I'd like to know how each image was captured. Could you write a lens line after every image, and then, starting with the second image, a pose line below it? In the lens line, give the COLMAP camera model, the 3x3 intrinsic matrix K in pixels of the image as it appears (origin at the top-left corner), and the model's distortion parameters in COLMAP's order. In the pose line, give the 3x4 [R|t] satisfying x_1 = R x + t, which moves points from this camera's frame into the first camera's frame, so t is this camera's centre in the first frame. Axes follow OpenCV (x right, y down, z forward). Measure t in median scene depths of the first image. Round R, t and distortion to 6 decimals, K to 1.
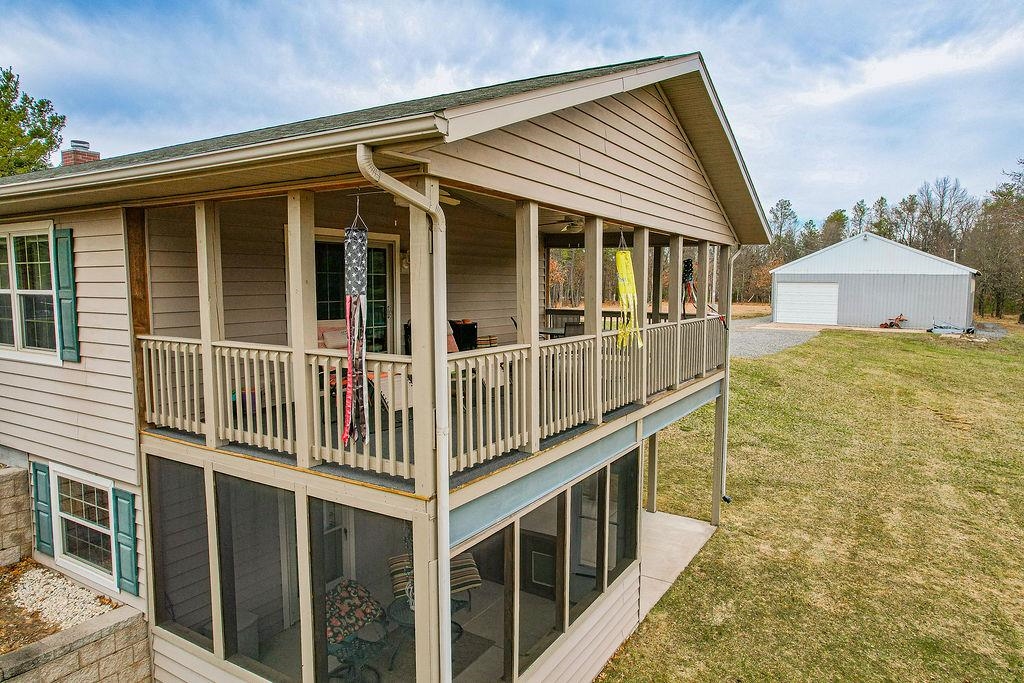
lens RADIAL K [[654.2, 0, 517.5], [0, 654.2, 343.2], [0, 0, 1]] dist [-0.068651, 0.060908]
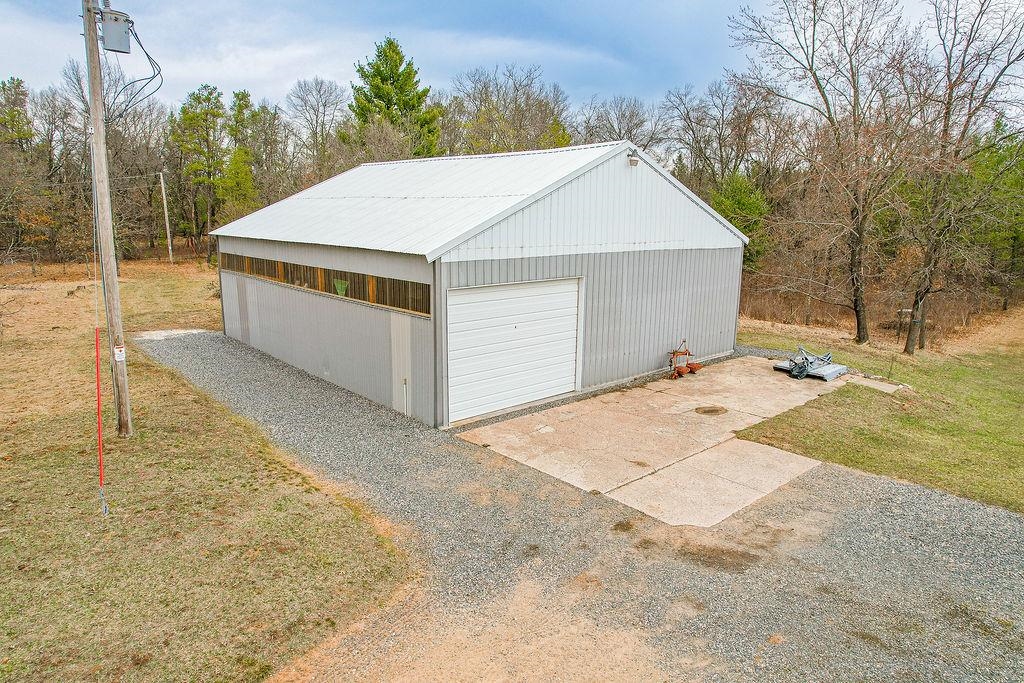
lens RADIAL K [[649.3, 0, 531.5], [0, 649.3, 338.6], [0, 0, 1]] dist [-0.001438, -0.061348]
pose [[0.182791, -0.193769, 0.963868, 0.806969], [0.082448, 0.979953, 0.181367, -0.780292], [-0.979689, 0.046317, 0.195102, 5.785527]]
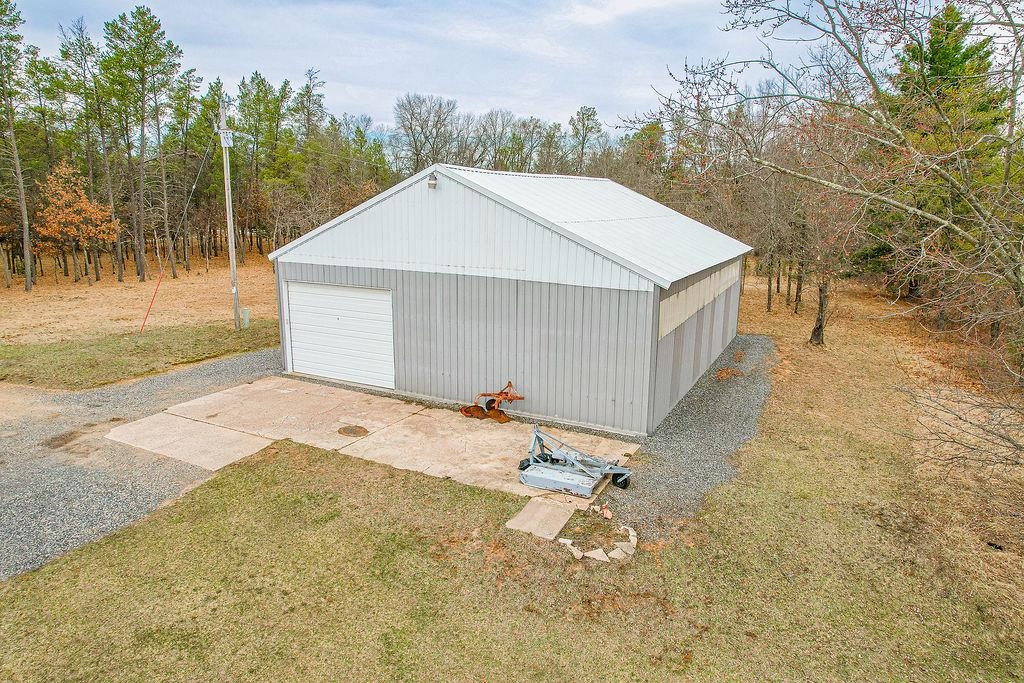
lens RADIAL K [[654.2, 0, 517.5], [0, 654.2, 343.2], [0, 0, 1]] dist [-0.068651, 0.060908]
pose [[0.985685, -0.030815, 0.165755, 3.057515], [0.009153, 0.991486, 0.129892, -0.688532], [-0.168346, -0.126515, 0.977575, 3.497137]]
